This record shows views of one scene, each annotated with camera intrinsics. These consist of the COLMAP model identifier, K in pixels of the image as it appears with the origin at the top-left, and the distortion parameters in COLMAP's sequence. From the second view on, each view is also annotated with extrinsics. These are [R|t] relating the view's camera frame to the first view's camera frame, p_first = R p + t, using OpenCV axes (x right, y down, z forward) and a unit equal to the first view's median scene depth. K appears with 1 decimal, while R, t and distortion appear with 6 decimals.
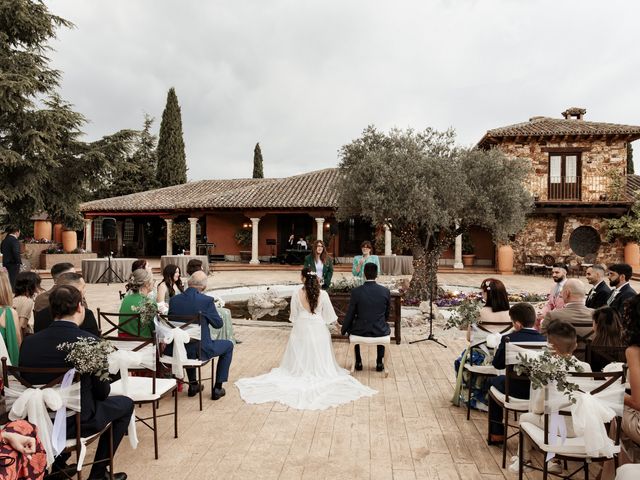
lens RADIAL K [[1135.7, 0, 320.0], [0, 1135.7, 240.0], [0, 0, 1]] dist [-0.039110, -0.120273]
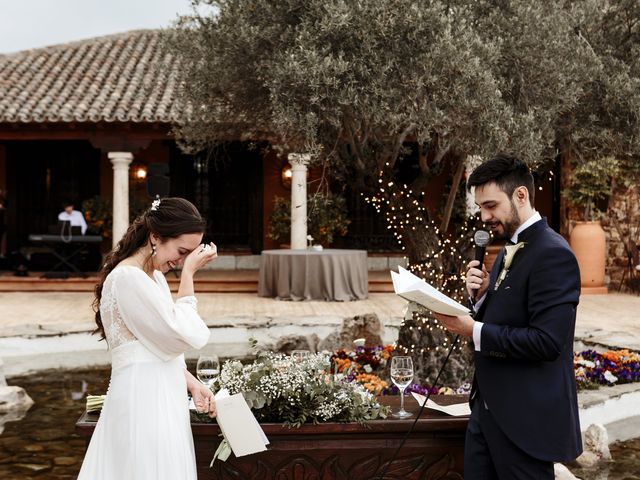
lens RADIAL K [[1135.7, 0, 320.0], [0, 1135.7, 240.0], [0, 0, 1]] dist [-0.039110, -0.120273]
pose [[0.978722, -0.008496, 0.205017, -0.012702], [0.005179, 0.999847, 0.016708, 0.003992], [-0.205127, -0.015291, 0.978616, 0.616910]]
